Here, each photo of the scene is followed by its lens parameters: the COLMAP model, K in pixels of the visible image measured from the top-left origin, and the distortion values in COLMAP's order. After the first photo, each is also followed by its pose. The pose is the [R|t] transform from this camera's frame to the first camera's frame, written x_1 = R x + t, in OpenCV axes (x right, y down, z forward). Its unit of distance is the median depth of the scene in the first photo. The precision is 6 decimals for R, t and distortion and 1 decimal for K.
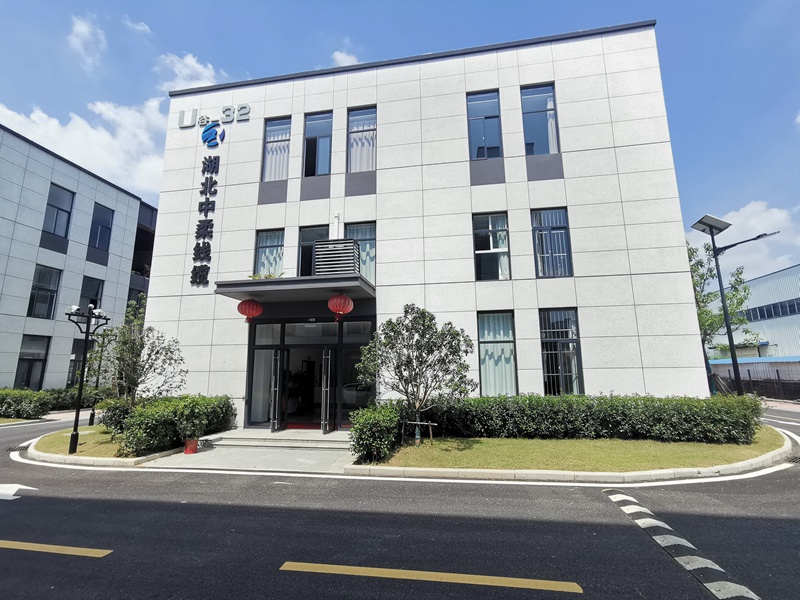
lens RADIAL K [[384.2, 0, 399.9], [0, 384.2, 295.9], [0, 0, 1]] dist [-0.014387, 0.014643]
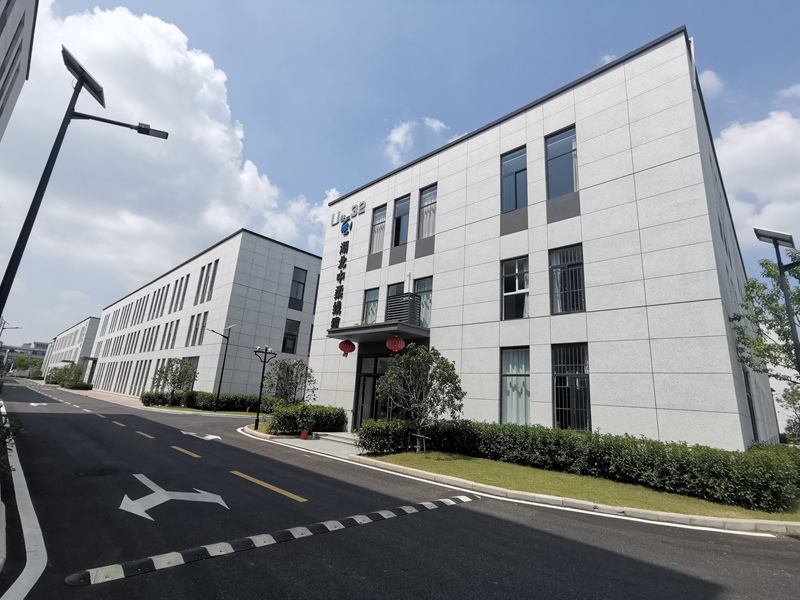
lens RADIAL K [[384.2, 0, 401.4], [0, 384.2, 296.3], [0, 0, 1]] dist [-0.014387, 0.014643]
pose [[0.830296, -0.081842, -0.551280, 0.546710], [0.033356, 0.994683, -0.097432, -0.008062], [0.556323, 0.062509, 0.828611, -0.093498]]
